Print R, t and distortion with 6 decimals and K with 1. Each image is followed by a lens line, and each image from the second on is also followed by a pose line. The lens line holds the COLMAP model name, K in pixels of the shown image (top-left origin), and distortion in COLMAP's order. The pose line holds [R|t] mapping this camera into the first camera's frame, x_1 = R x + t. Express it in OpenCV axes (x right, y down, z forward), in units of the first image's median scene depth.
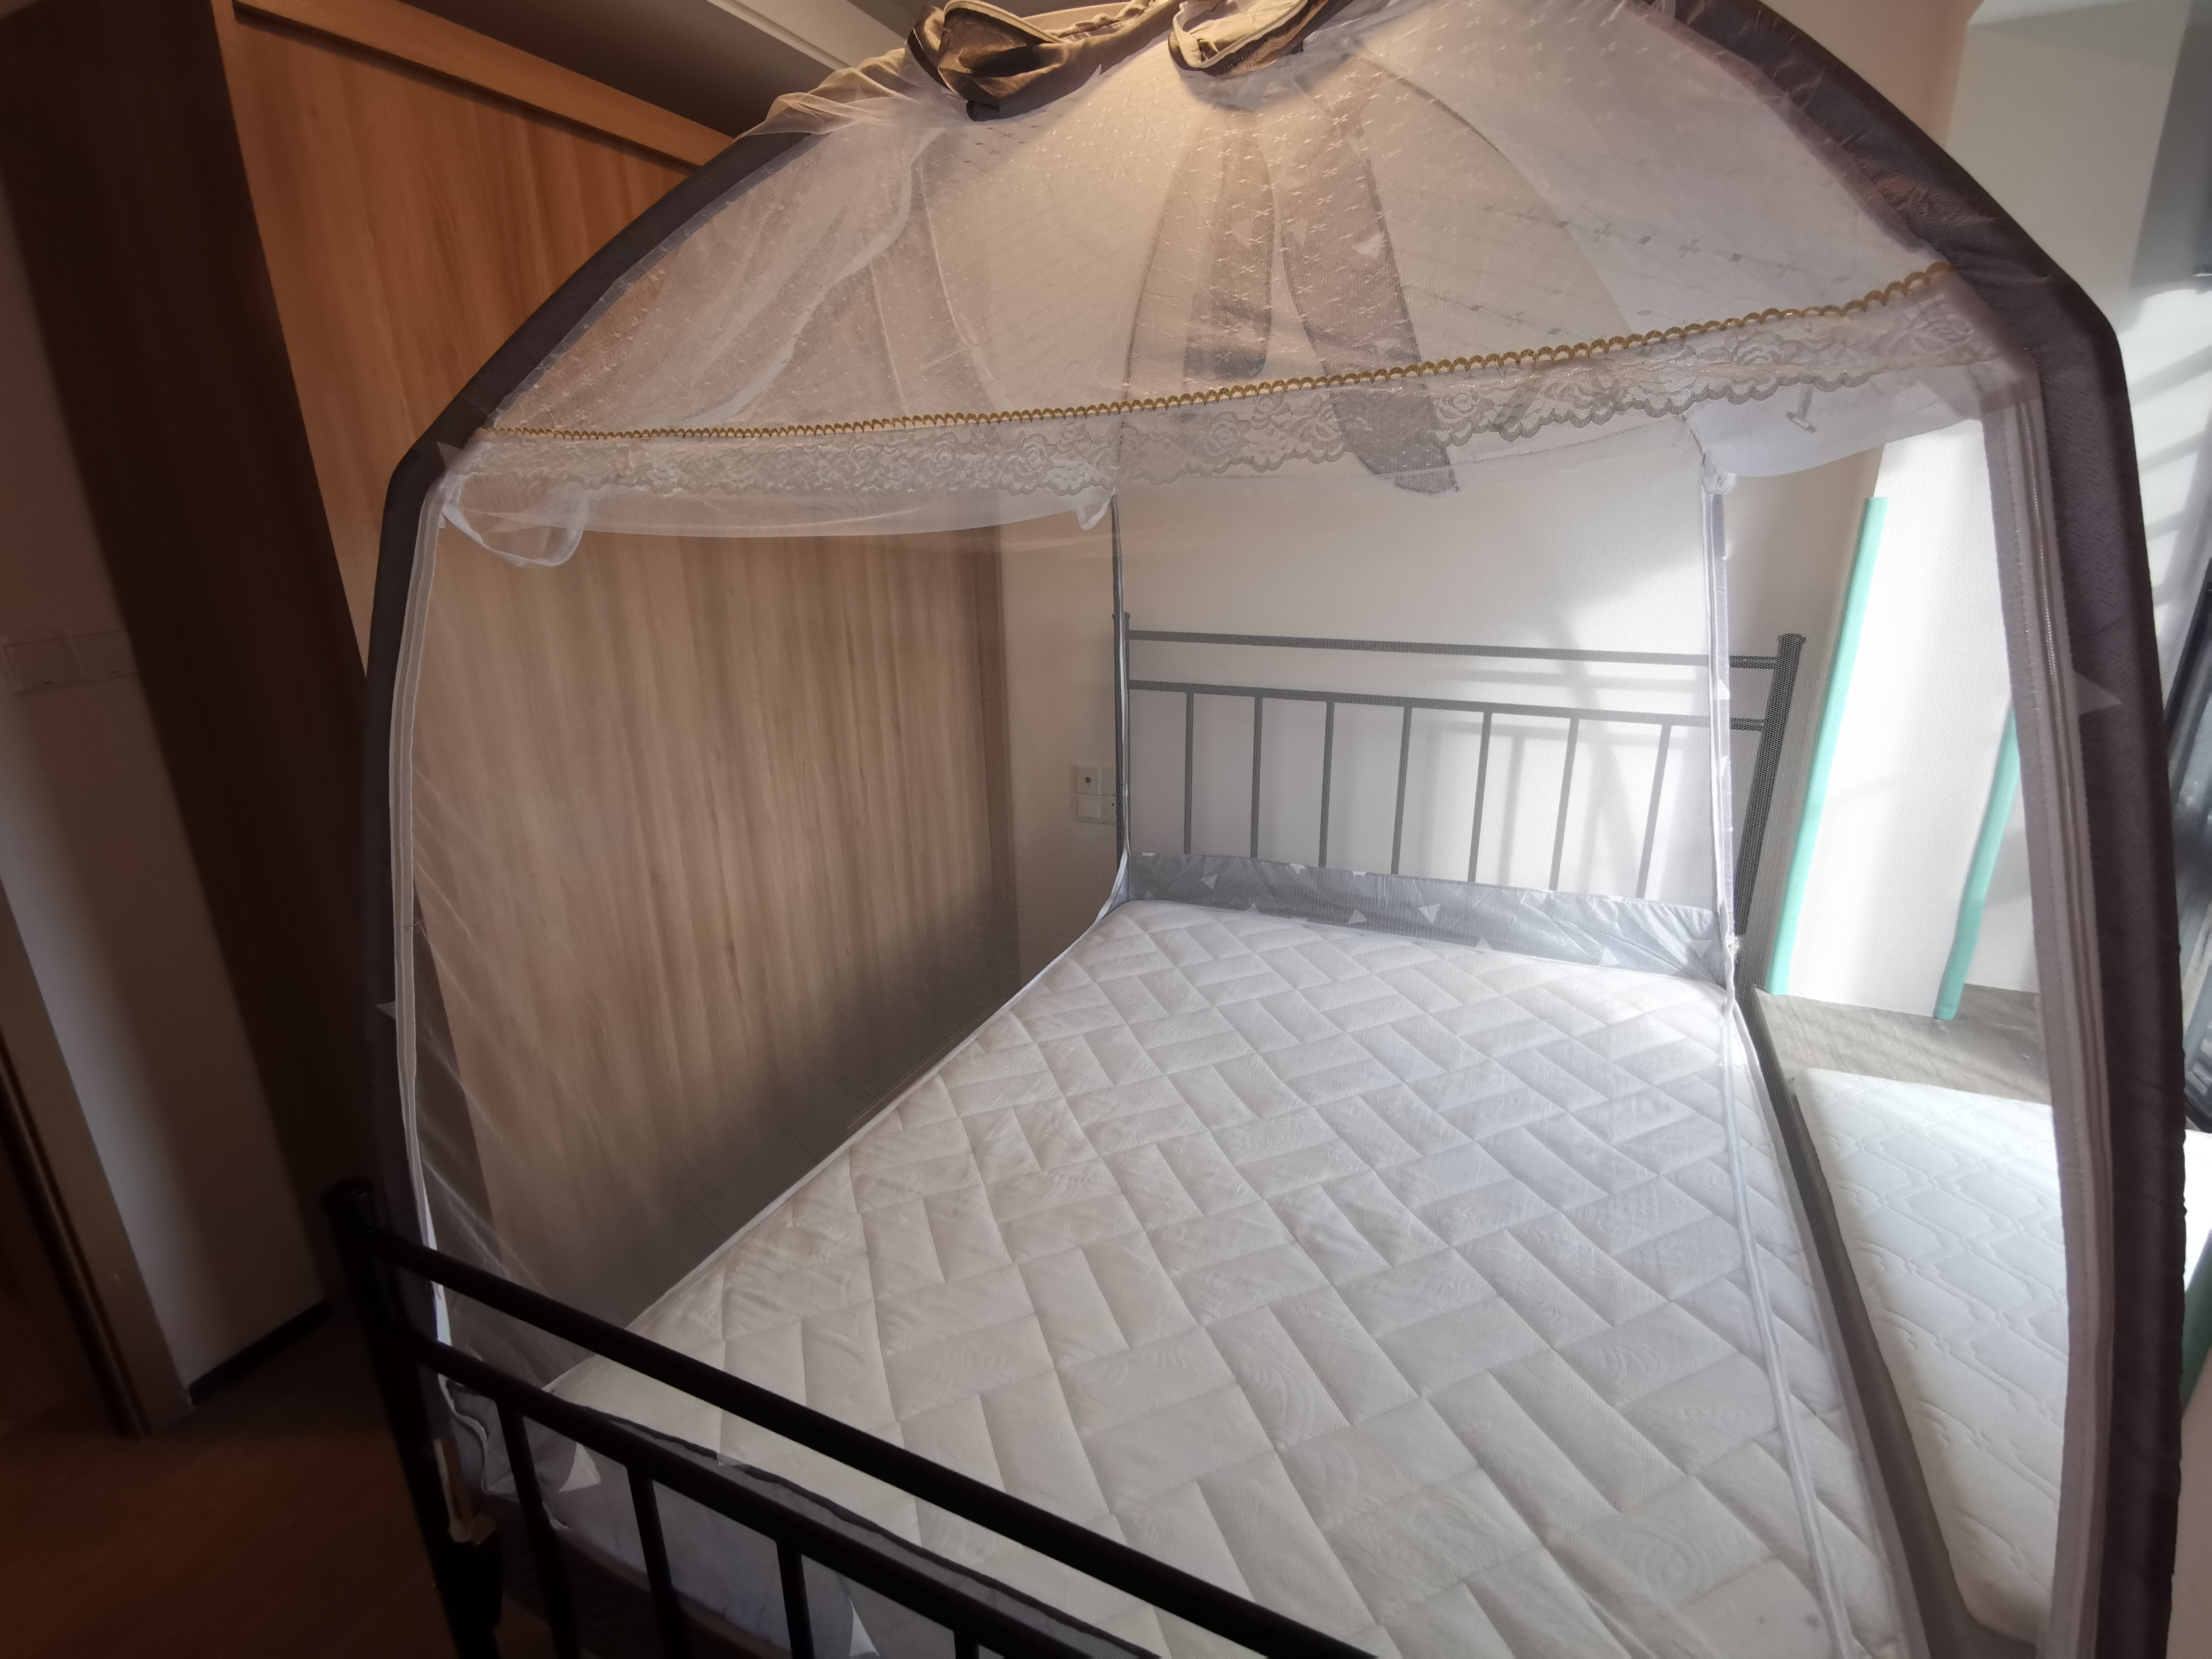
lens RADIAL K [[1028.6, 0, 1093.1], [0, 1028.6, 833.8], [0, 0, 1]] dist [0.010449, -0.000643]
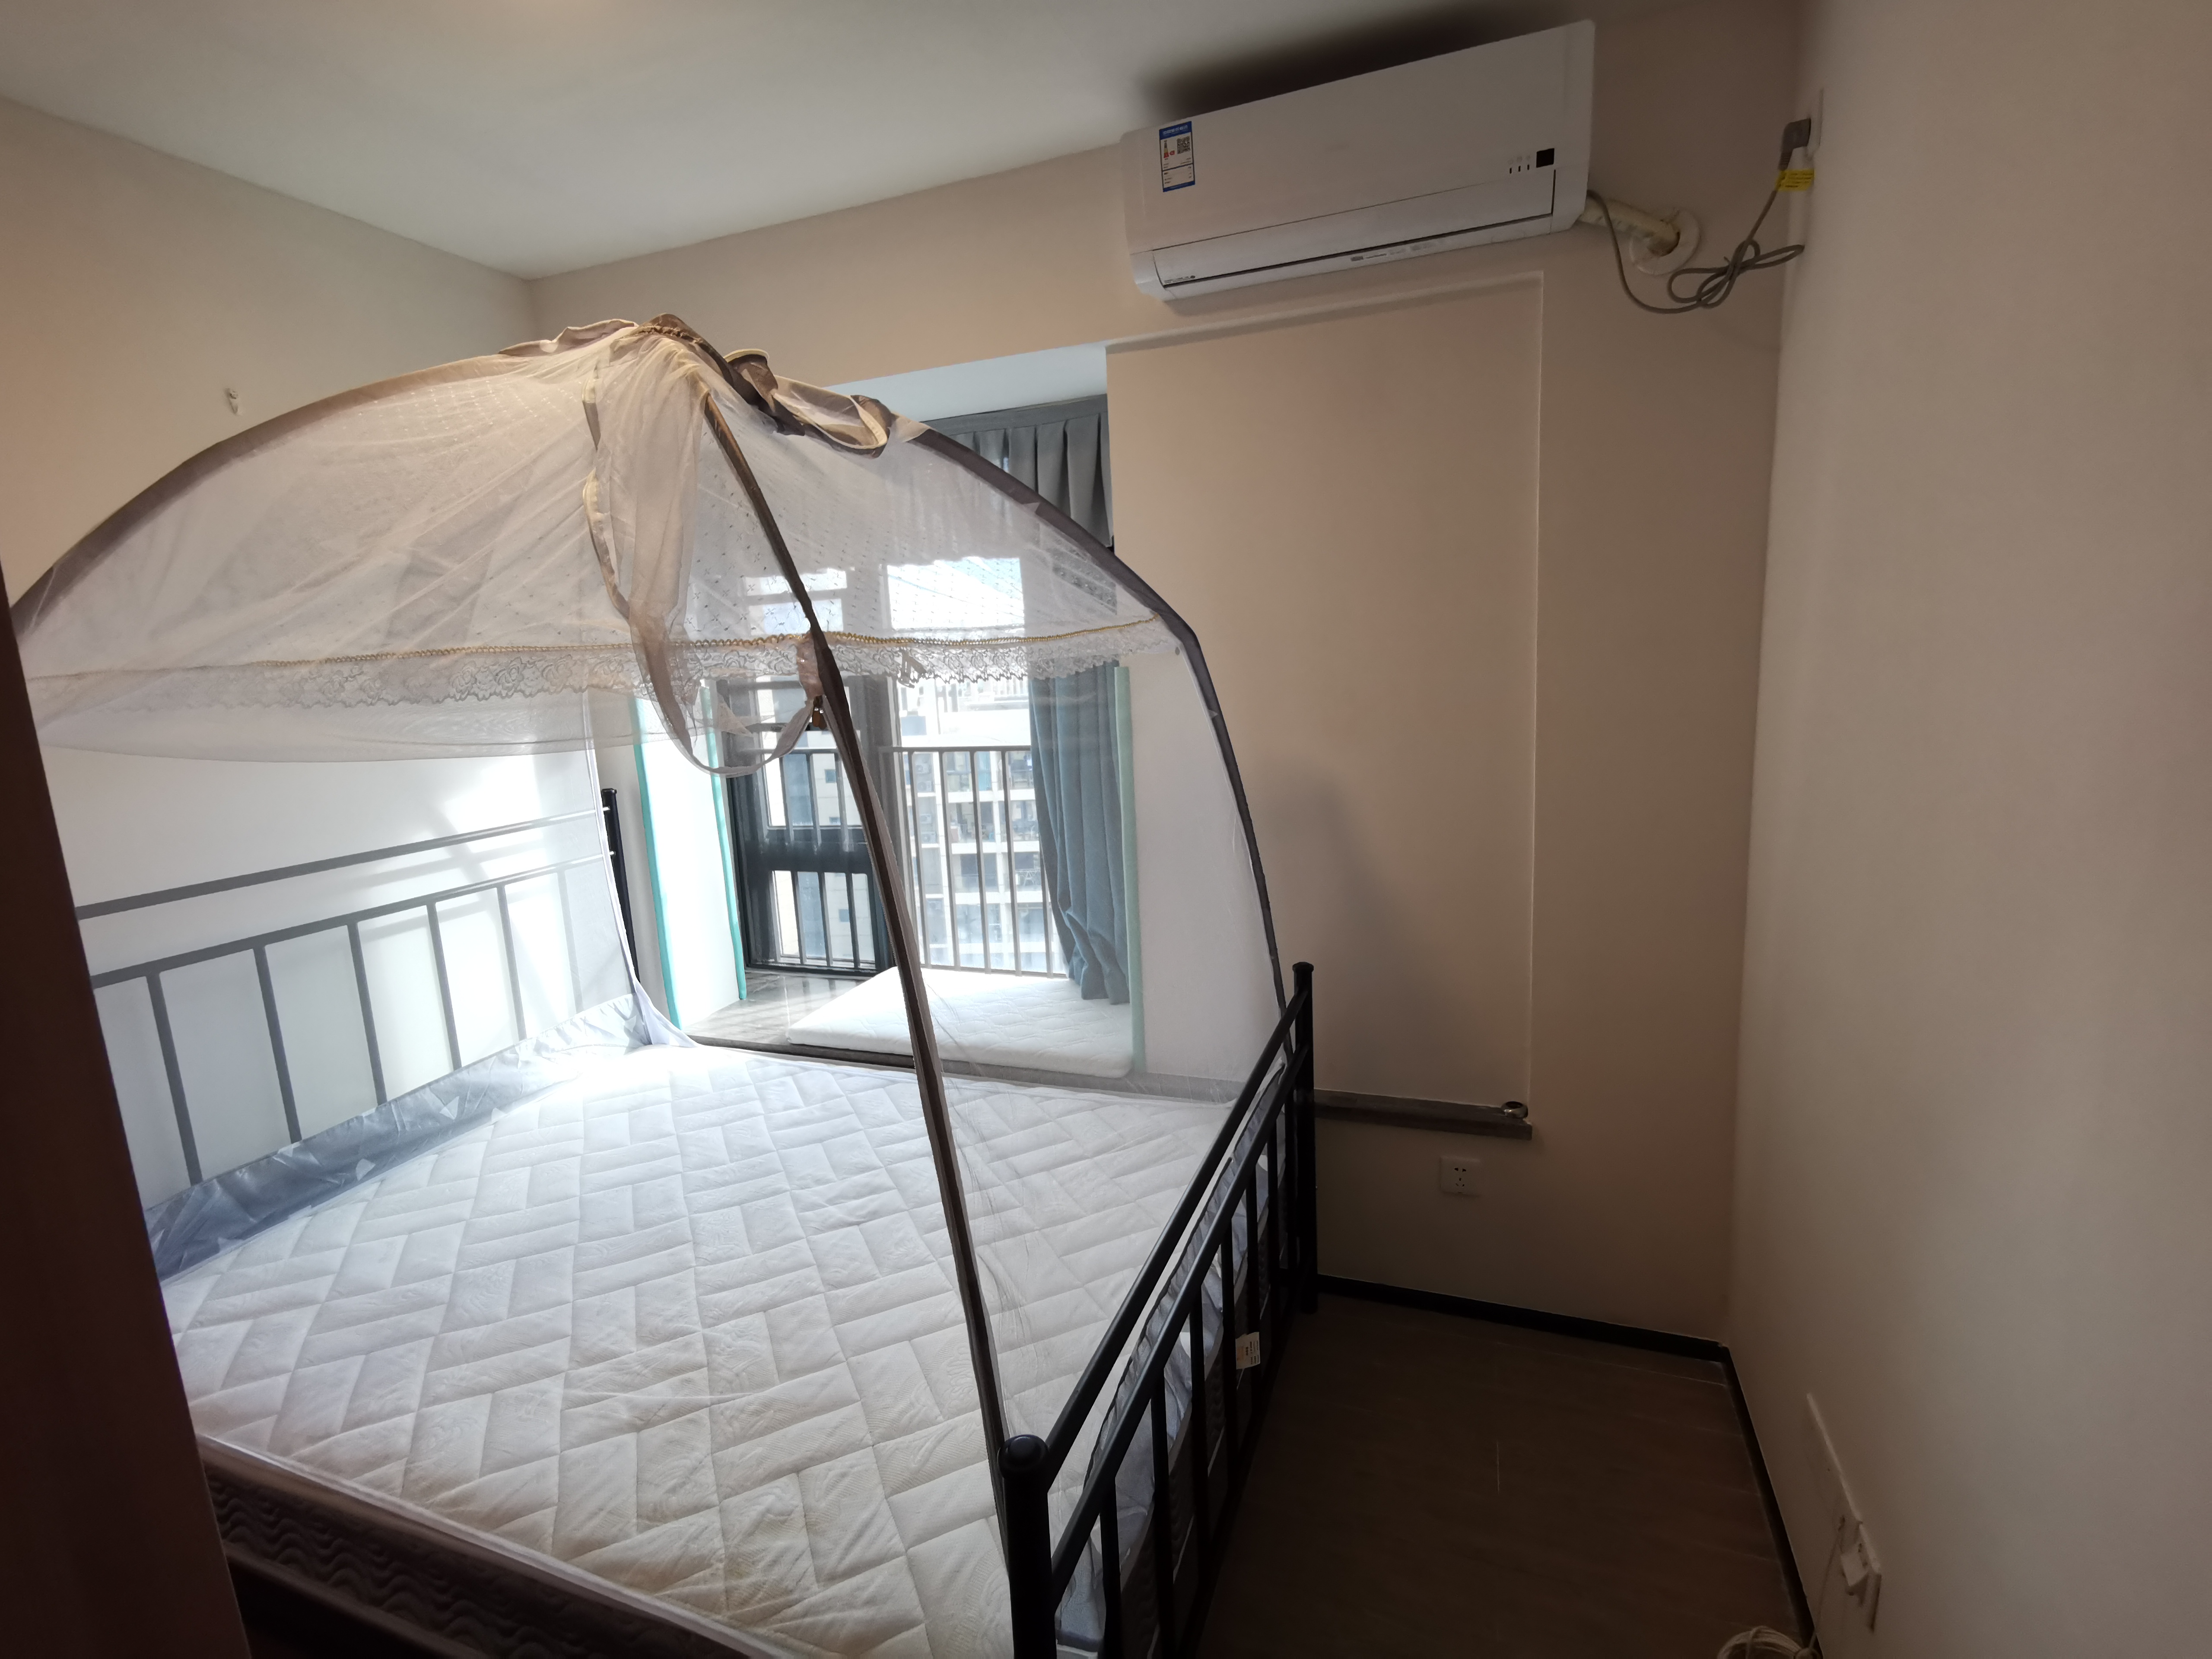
lens RADIAL K [[1028.6, 0, 1092.0], [0, 1028.6, 827.9], [0, 0, 1]] dist [0.010449, -0.000643]
pose [[-0.056142, -0.149893, 0.987107, -0.677719], [0.366870, 0.916406, 0.160023, -0.109653], [-0.928577, 0.371123, 0.003542, 0.347111]]
